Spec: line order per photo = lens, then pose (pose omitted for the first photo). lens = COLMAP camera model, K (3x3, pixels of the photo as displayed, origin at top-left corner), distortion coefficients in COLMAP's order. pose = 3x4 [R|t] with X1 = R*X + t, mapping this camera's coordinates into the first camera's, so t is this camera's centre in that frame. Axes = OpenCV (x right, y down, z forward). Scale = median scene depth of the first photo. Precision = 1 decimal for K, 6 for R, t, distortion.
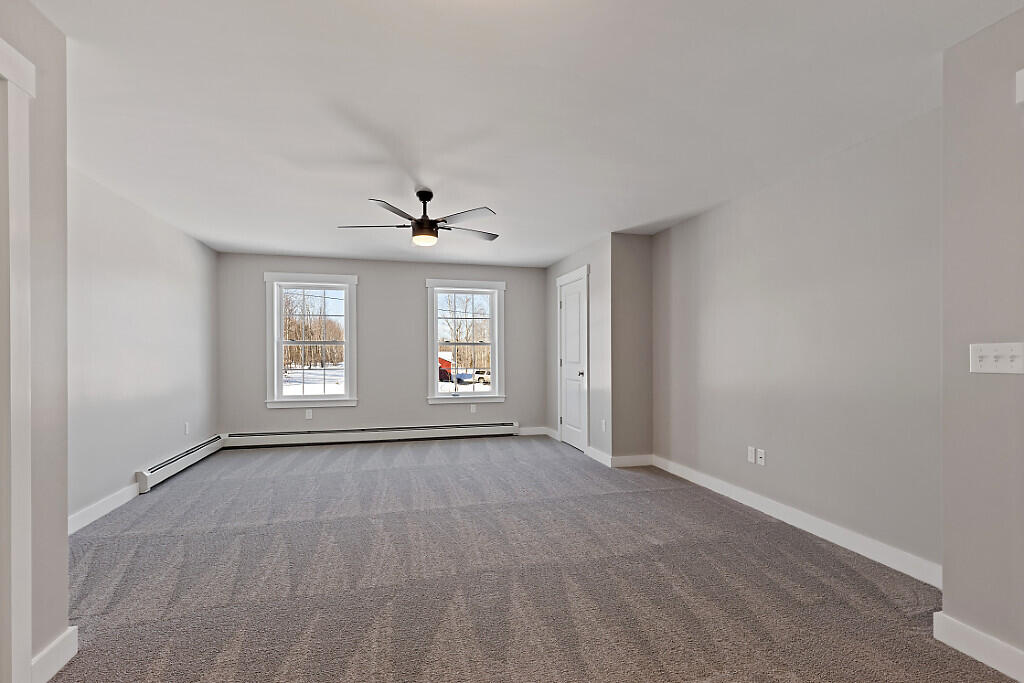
lens RADIAL K [[463.0, 0, 508.4], [0, 463.0, 352.1], [0, 0, 1]] dist [0.001671, -0.000172]
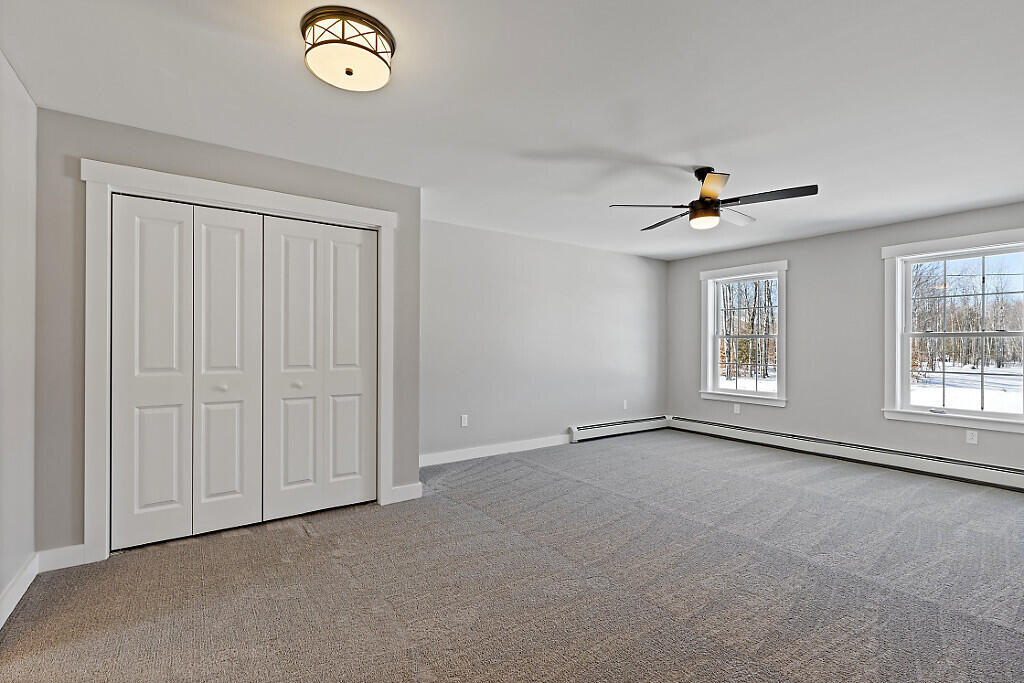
lens RADIAL K [[465.2, 0, 509.3], [0, 465.2, 346.0], [0, 0, 1]] dist [0.000004, 0.000249]
pose [[0.342056, 0.006029, -0.939660, 0.394707], [-0.006146, 0.999972, 0.004178, -0.002108], [0.939659, 0.004346, 0.342084, 0.245055]]
